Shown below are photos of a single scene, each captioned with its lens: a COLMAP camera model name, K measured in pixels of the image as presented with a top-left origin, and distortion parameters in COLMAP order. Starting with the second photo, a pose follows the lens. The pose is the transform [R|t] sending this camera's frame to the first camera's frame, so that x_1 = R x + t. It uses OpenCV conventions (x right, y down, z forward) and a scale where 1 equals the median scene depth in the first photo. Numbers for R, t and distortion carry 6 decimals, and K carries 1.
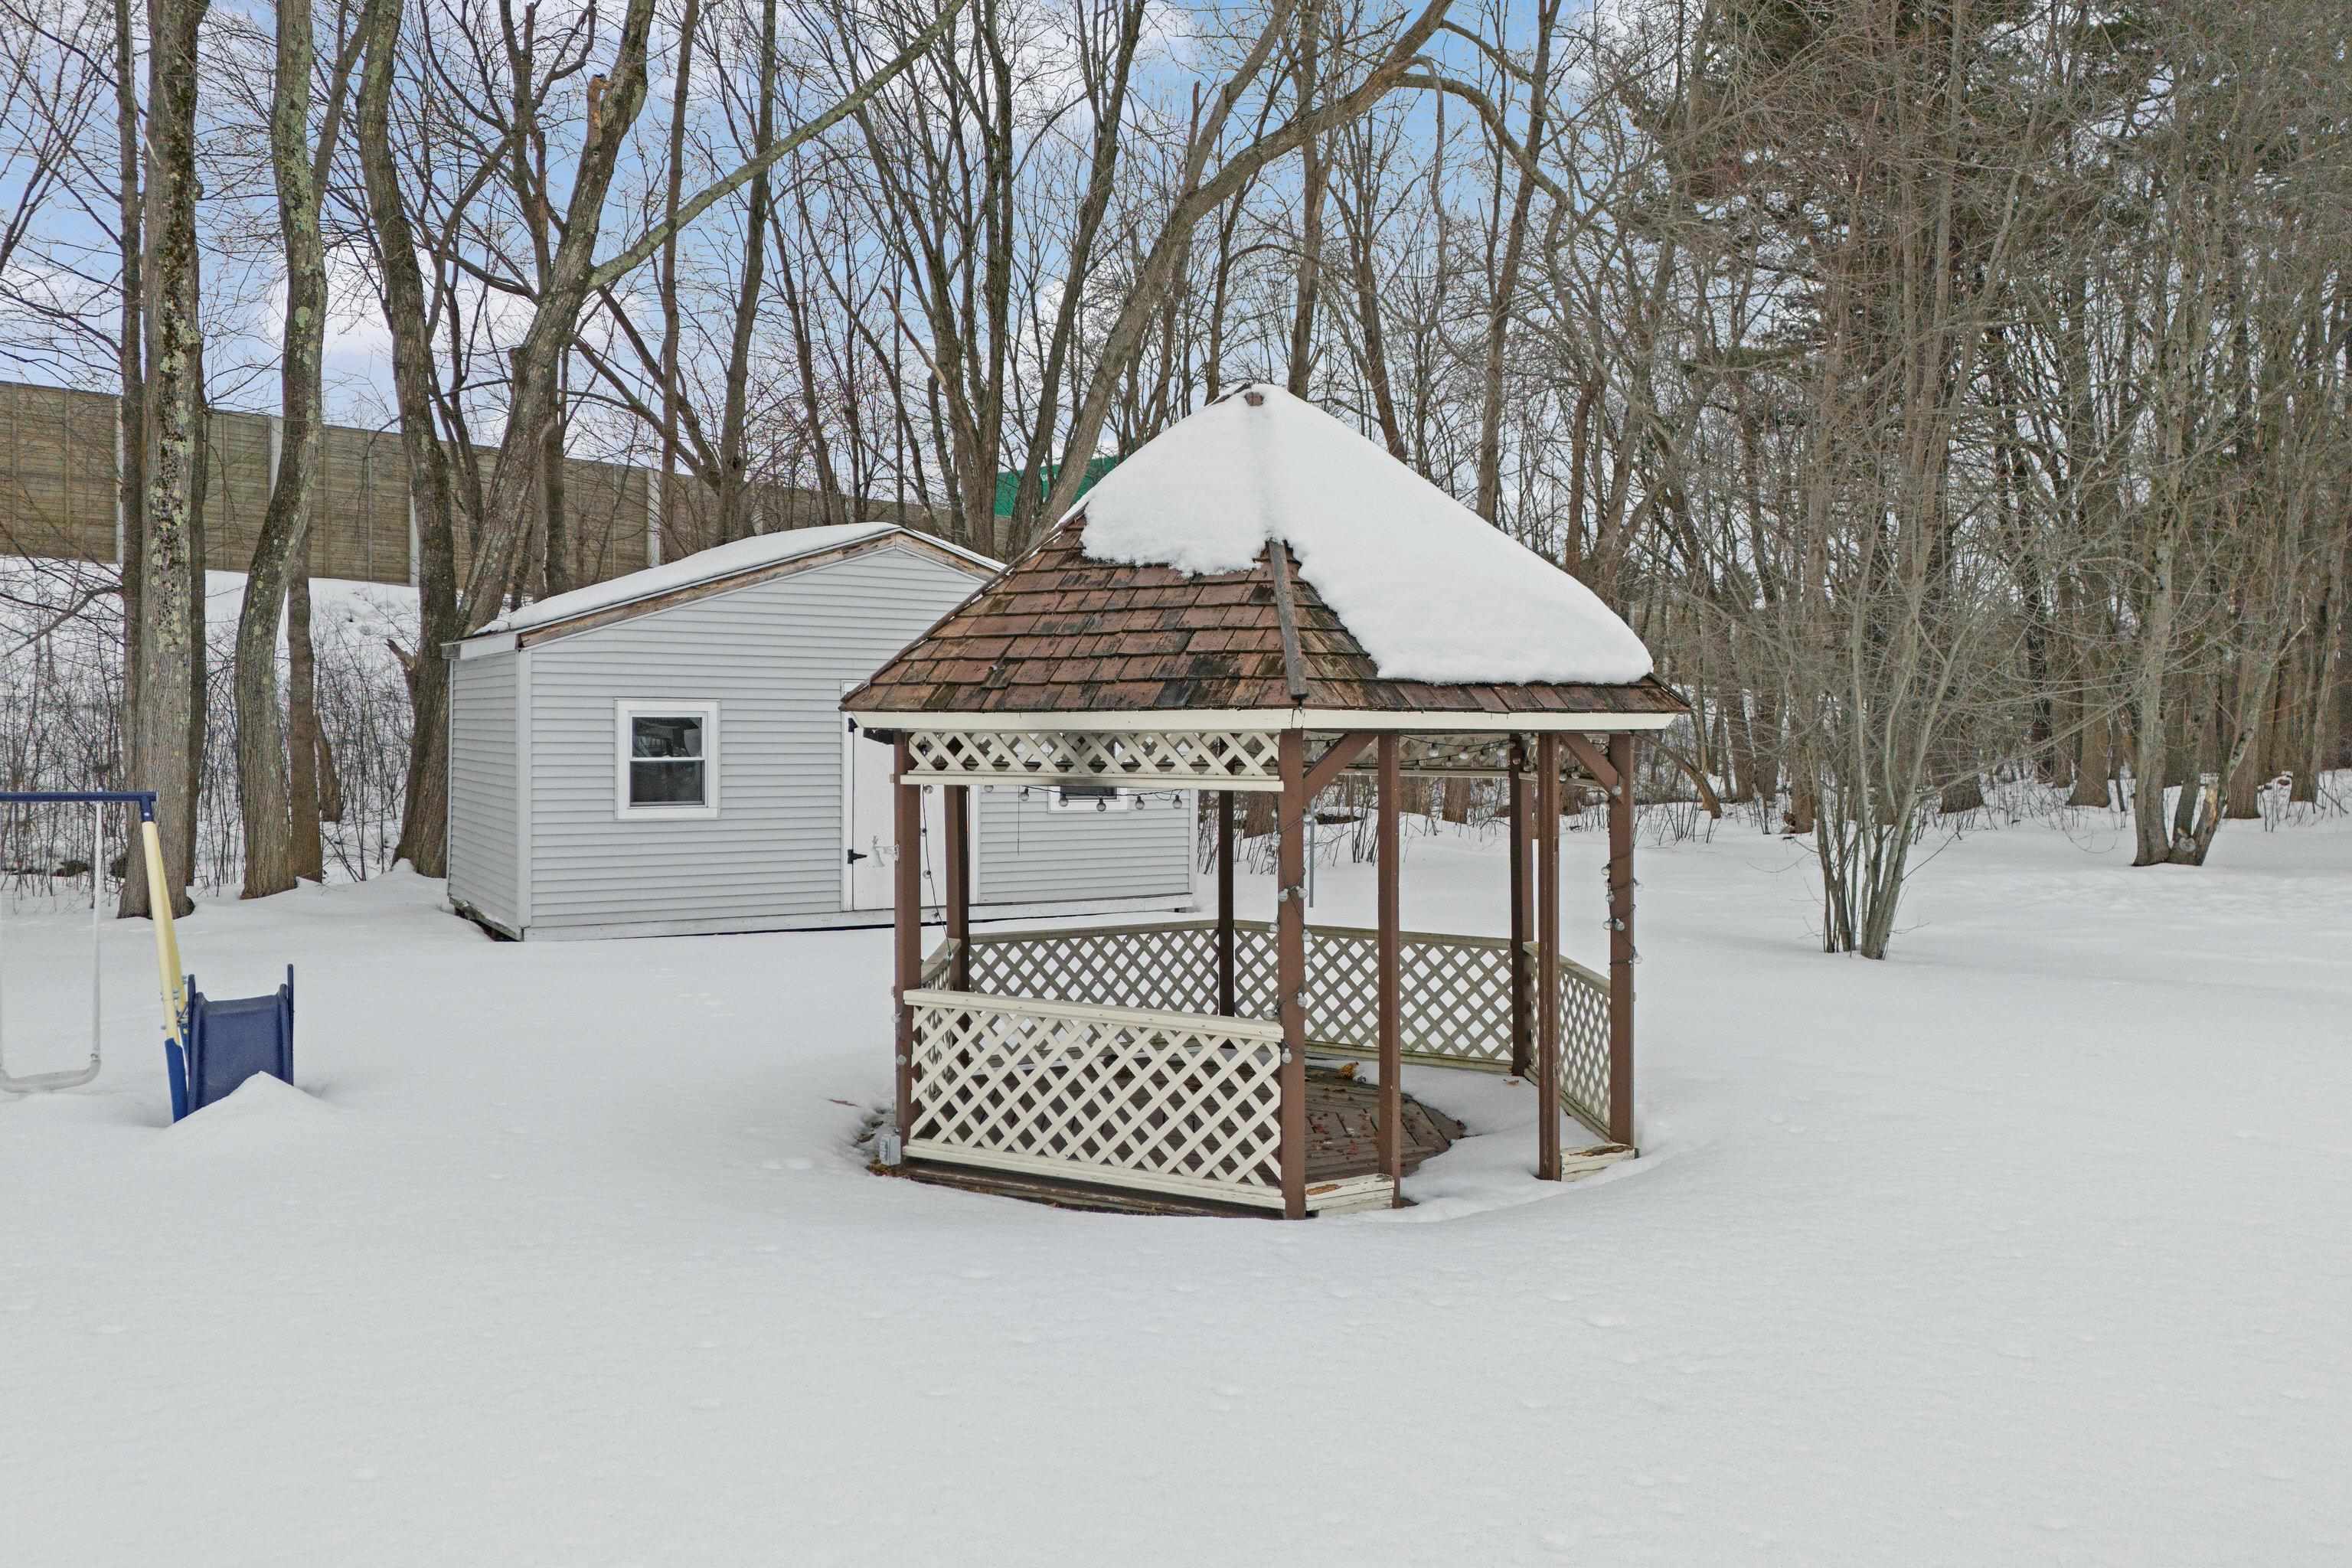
lens RADIAL K [[1727.6, 0, 1175.4], [0, 1727.6, 768.3], [0, 0, 1]] dist [0.056062, -0.016944]
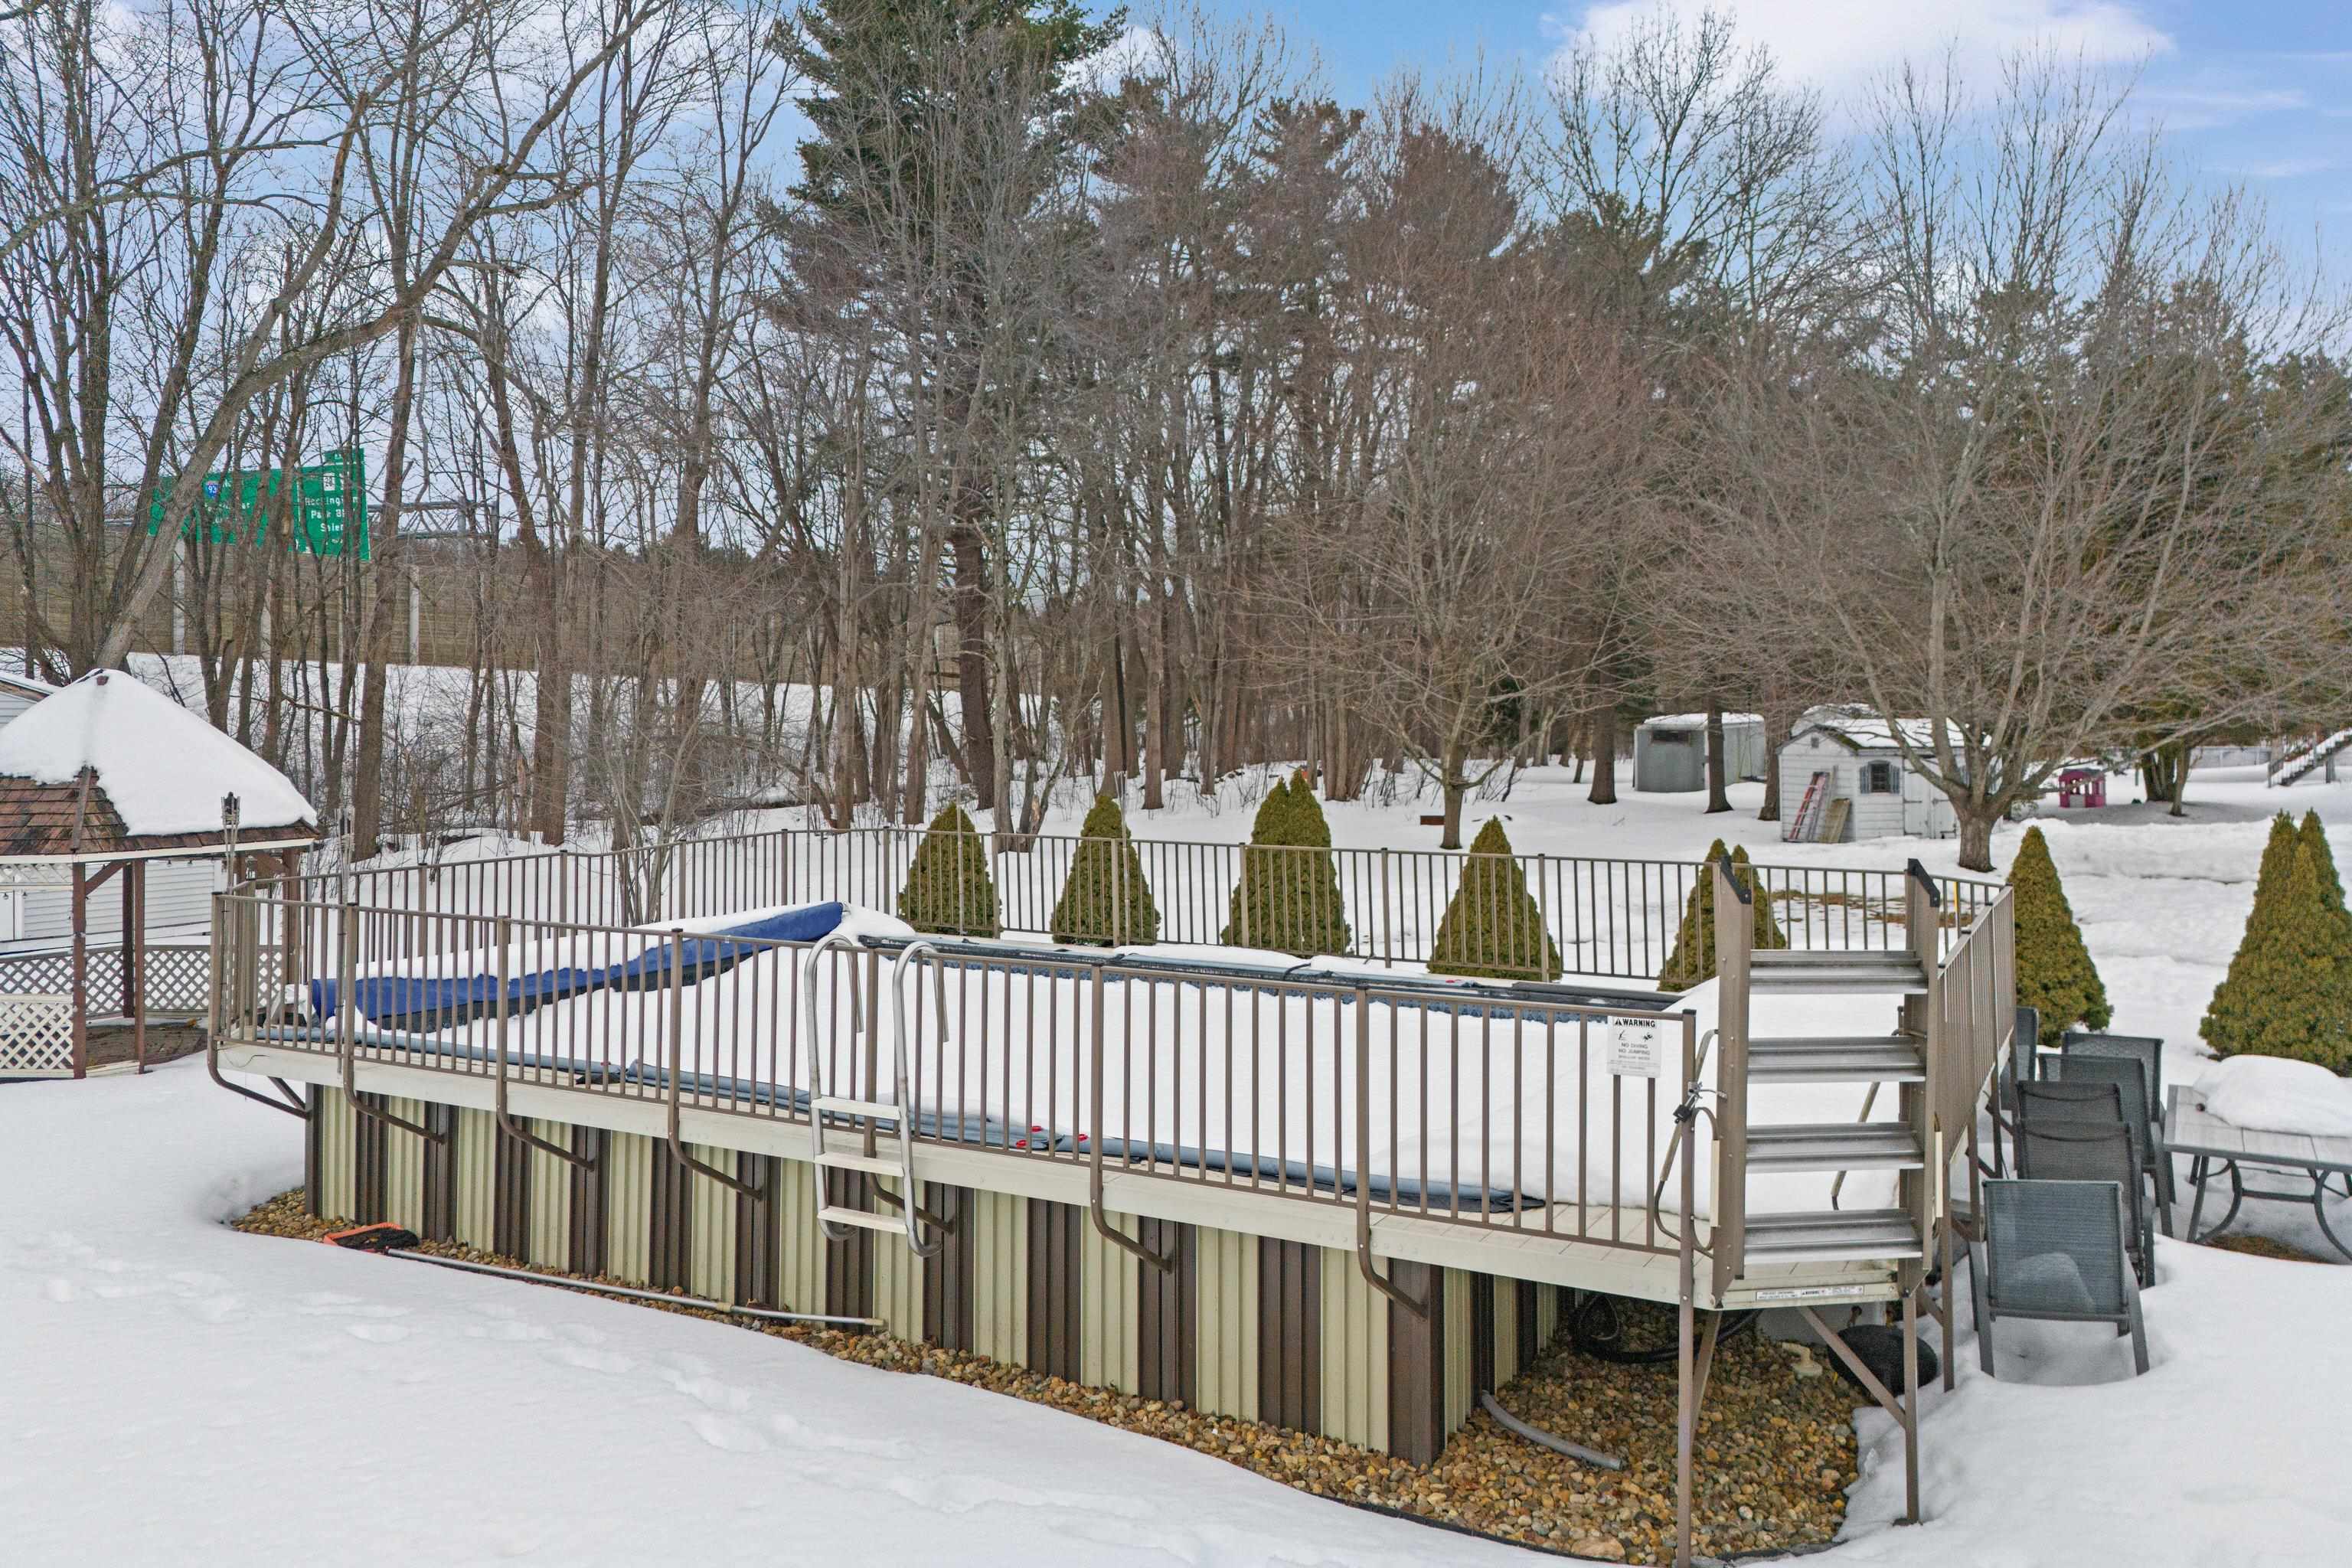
lens RADIAL K [[1727.6, 0, 1133.8], [0, 1727.6, 713.6], [0, 0, 1]] dist [0.056062, -0.016944]
pose [[0.929362, -0.018447, 0.368708, 0.465072], [0.027956, 0.999400, -0.020463, -0.119525], [-0.368109, 0.029325, 0.929320, -1.500661]]
